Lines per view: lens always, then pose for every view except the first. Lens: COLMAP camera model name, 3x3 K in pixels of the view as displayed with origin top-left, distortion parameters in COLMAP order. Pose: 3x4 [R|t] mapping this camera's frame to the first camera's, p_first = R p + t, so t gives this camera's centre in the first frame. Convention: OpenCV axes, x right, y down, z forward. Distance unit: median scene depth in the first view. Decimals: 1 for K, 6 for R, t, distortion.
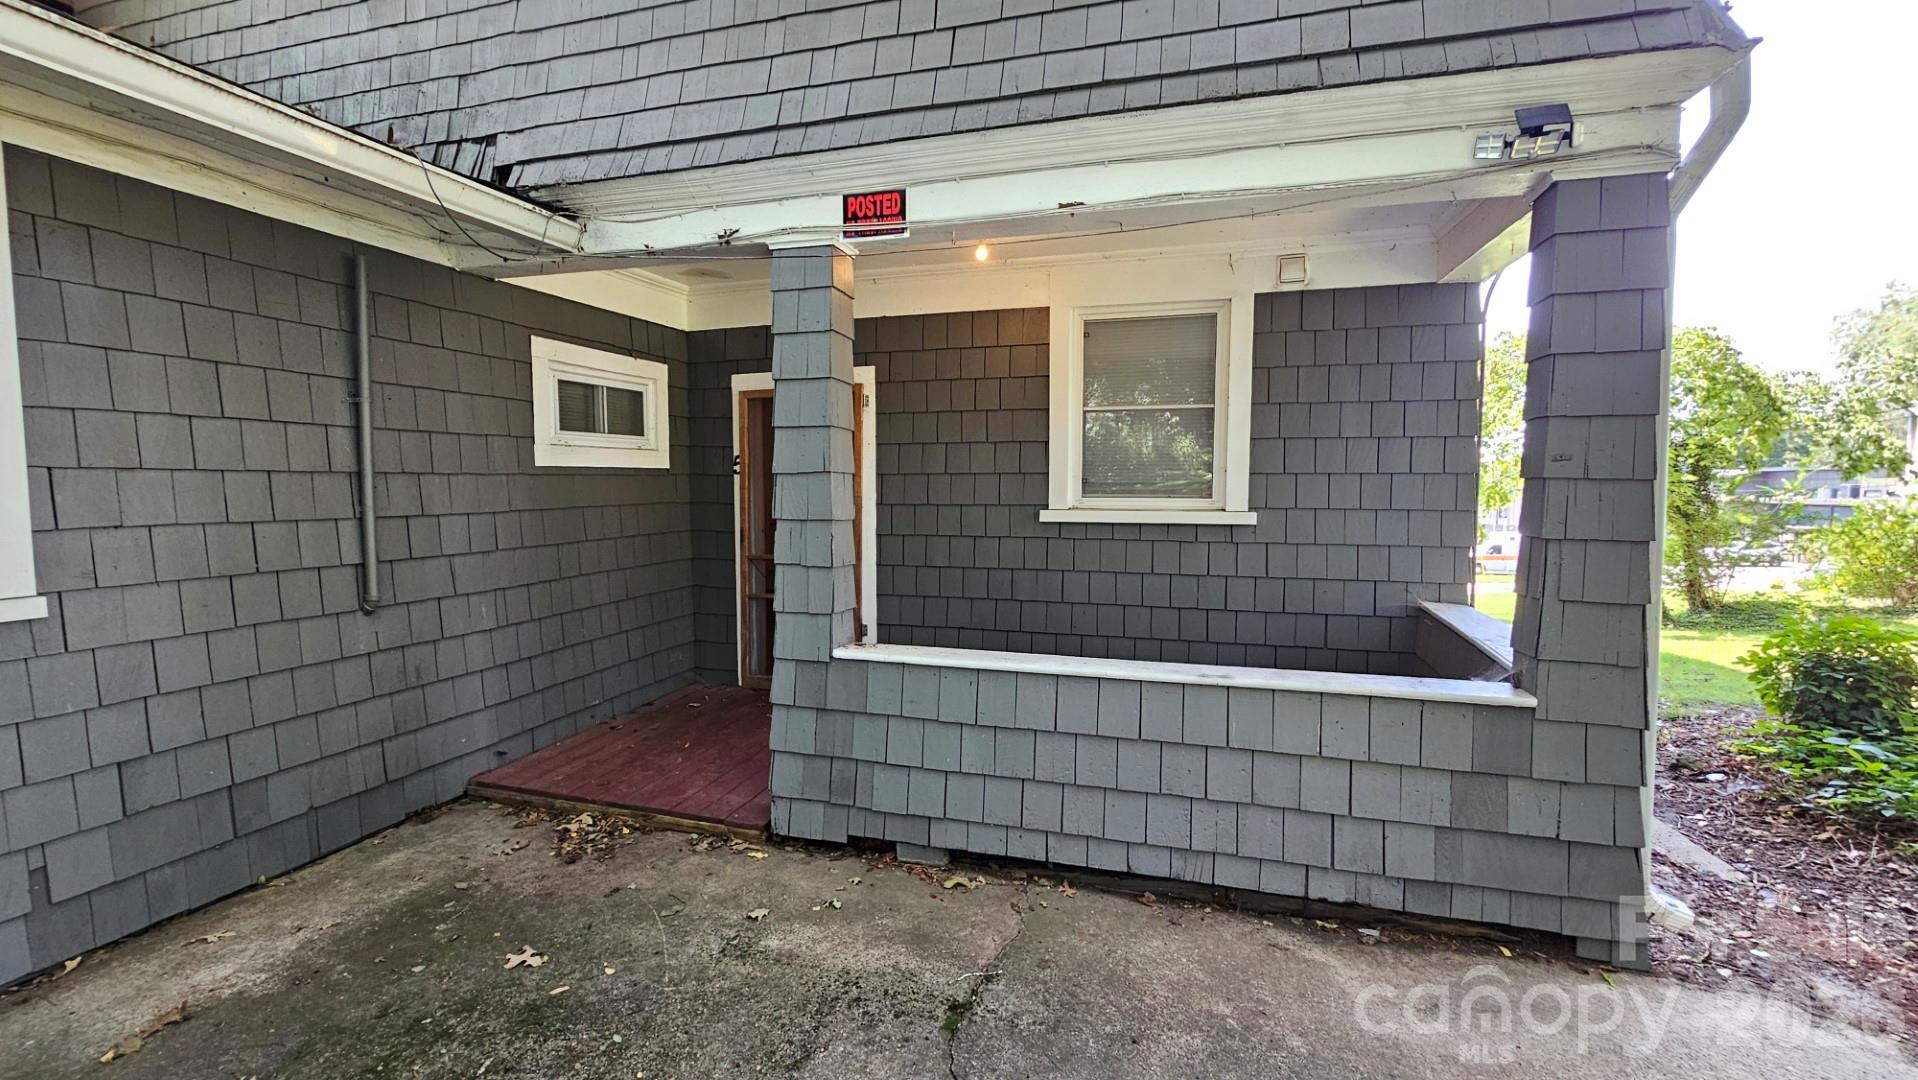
lens RADIAL K [[816.2, 0, 951.8], [0, 816.2, 542.6], [0, 0, 1]] dist [-0.005301, 0.004462]
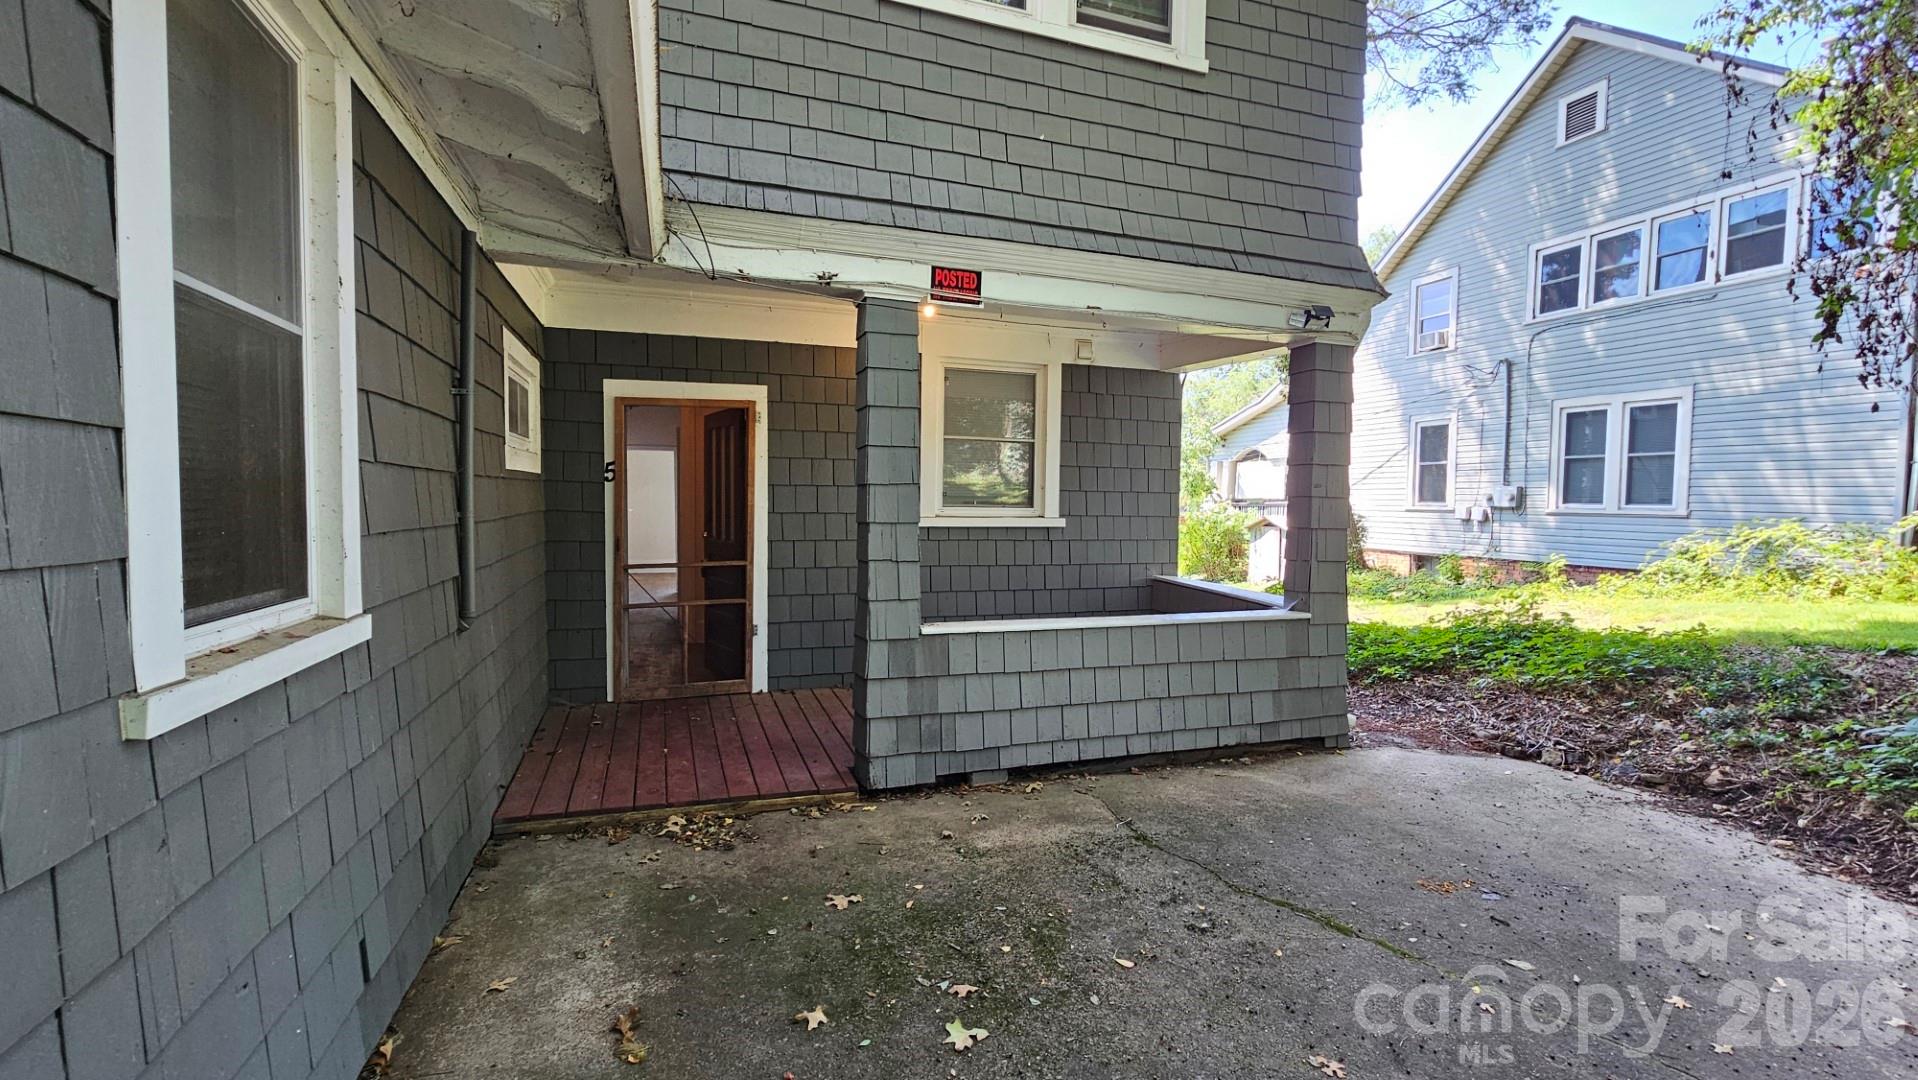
lens RADIAL K [[816.2, 0, 951.8], [0, 816.2, 542.6], [0, 0, 1]] dist [-0.005301, 0.004462]
pose [[0.807504, -0.020886, 0.589492, -0.869608], [0.031282, 0.999483, -0.007438, 0.013590], [-0.589032, 0.024446, 0.807740, -0.029496]]
